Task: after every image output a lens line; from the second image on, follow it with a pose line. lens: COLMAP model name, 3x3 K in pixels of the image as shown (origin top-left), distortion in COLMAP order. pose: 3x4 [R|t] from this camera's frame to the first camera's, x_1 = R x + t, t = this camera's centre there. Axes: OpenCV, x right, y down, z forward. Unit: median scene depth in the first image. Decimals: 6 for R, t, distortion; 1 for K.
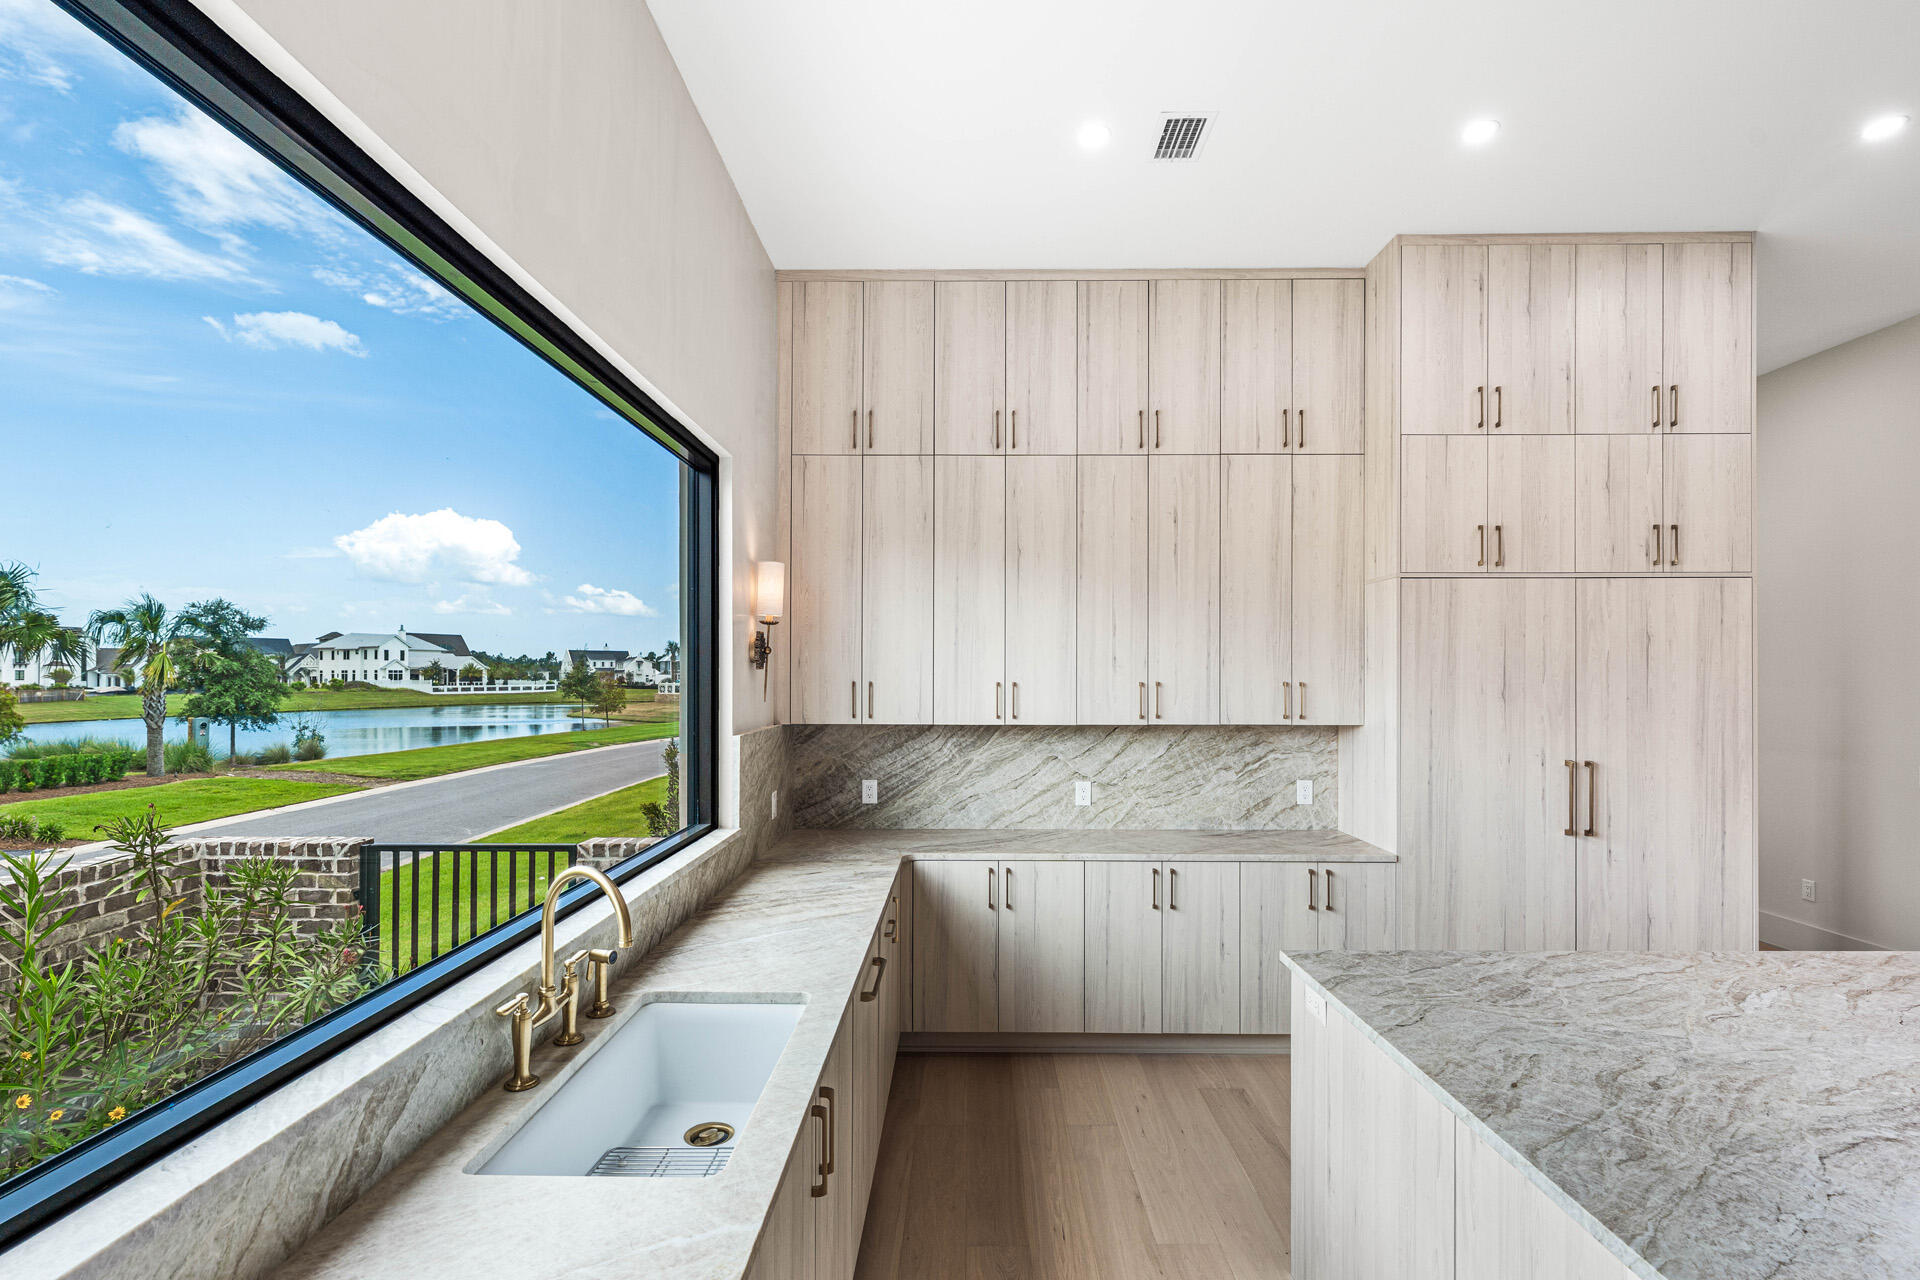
lens RADIAL K [[872.2, 0, 953.4], [0, 872.2, 688.9], [0, 0, 1]] dist [-0.000352, -0.000481]
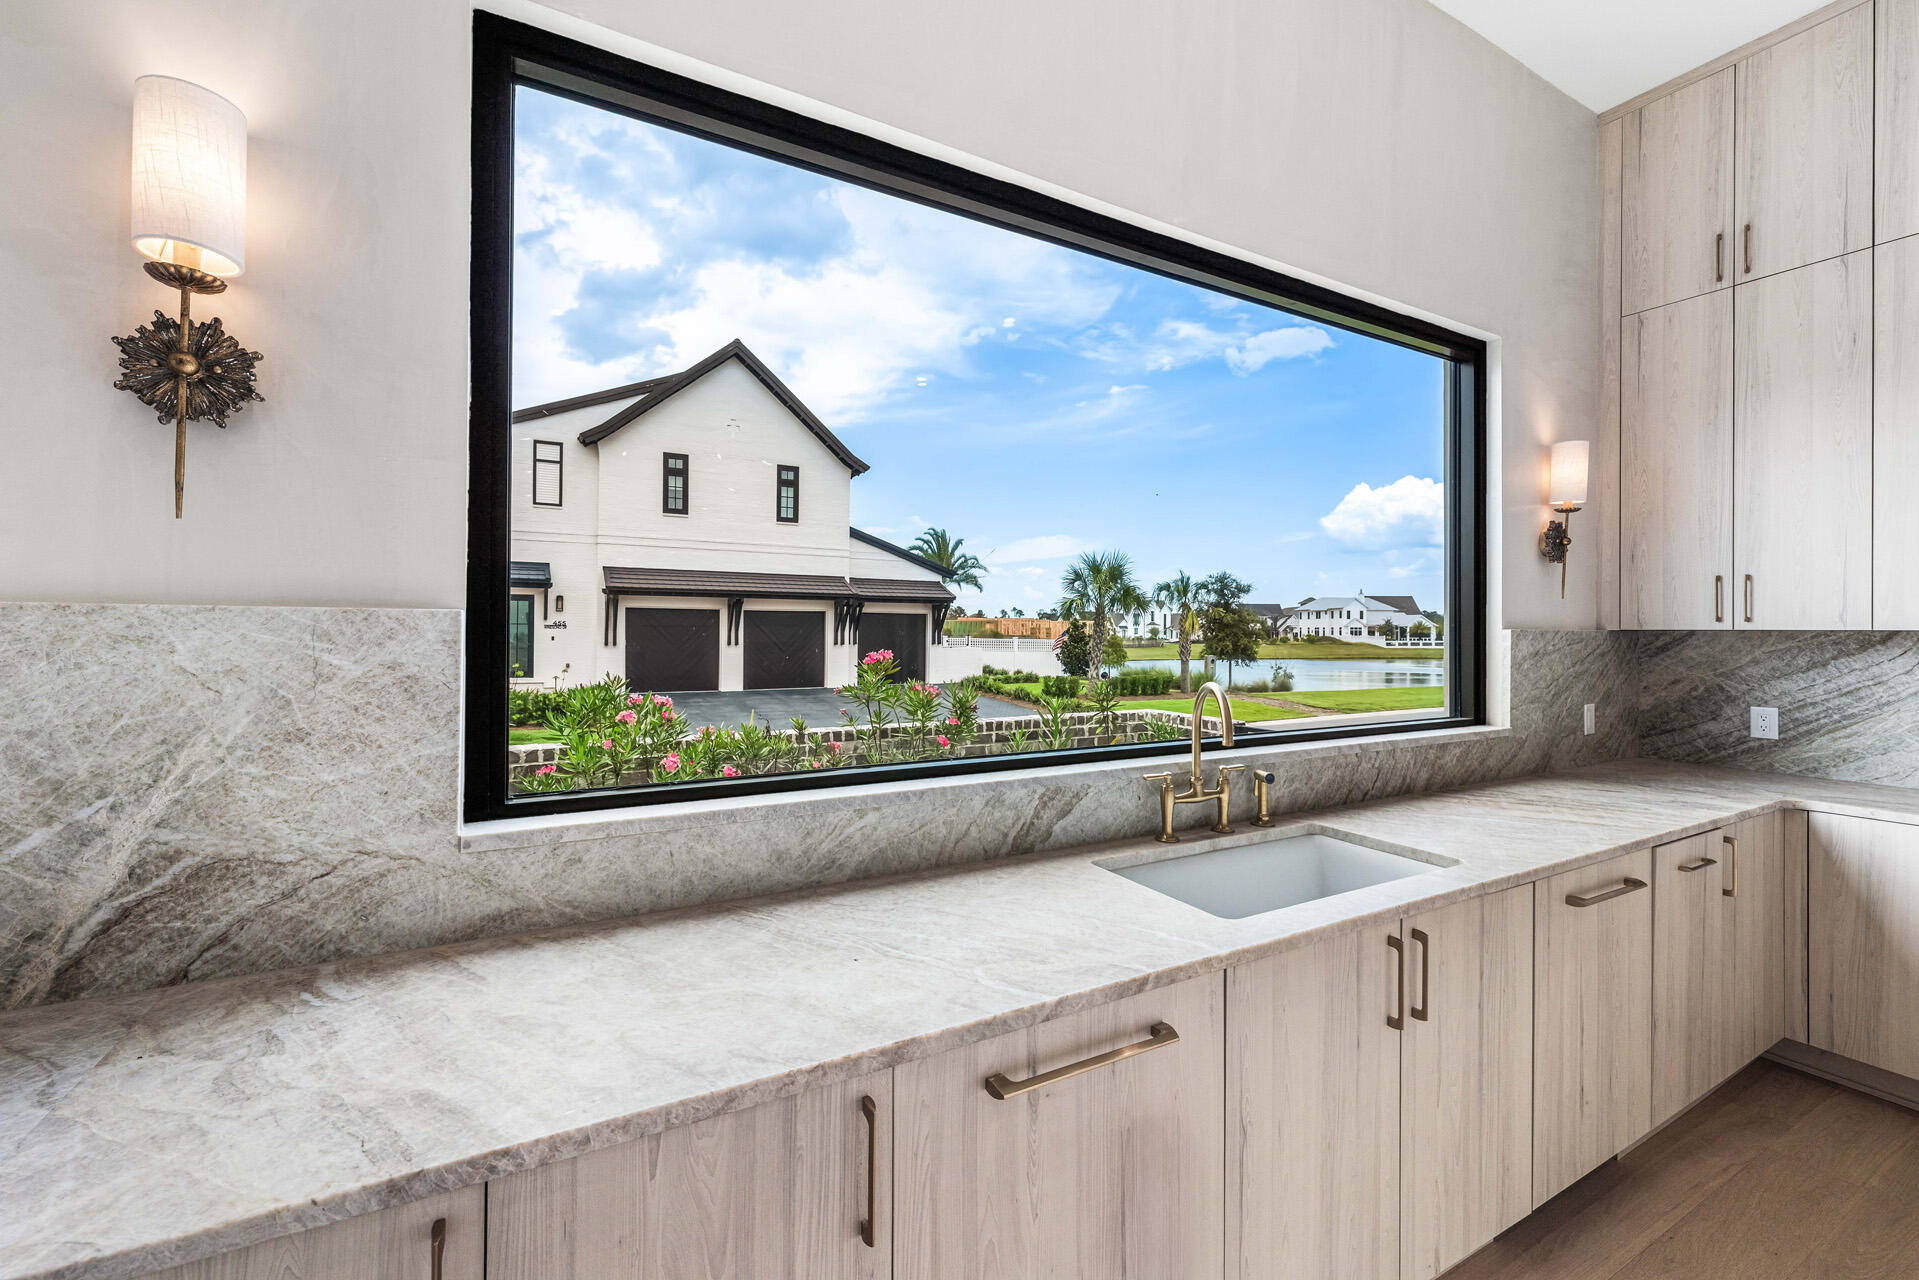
lens RADIAL K [[767.8, 0, 959.5], [0, 767.8, 640.0], [0, 0, 1]] dist [-0.001511, 0.000047]
pose [[0.497383, 0.010305, -0.867470, 0.135633], [-0.016300, 0.999864, 0.002532, 0.054604], [0.867378, 0.012880, 0.497483, 0.048236]]
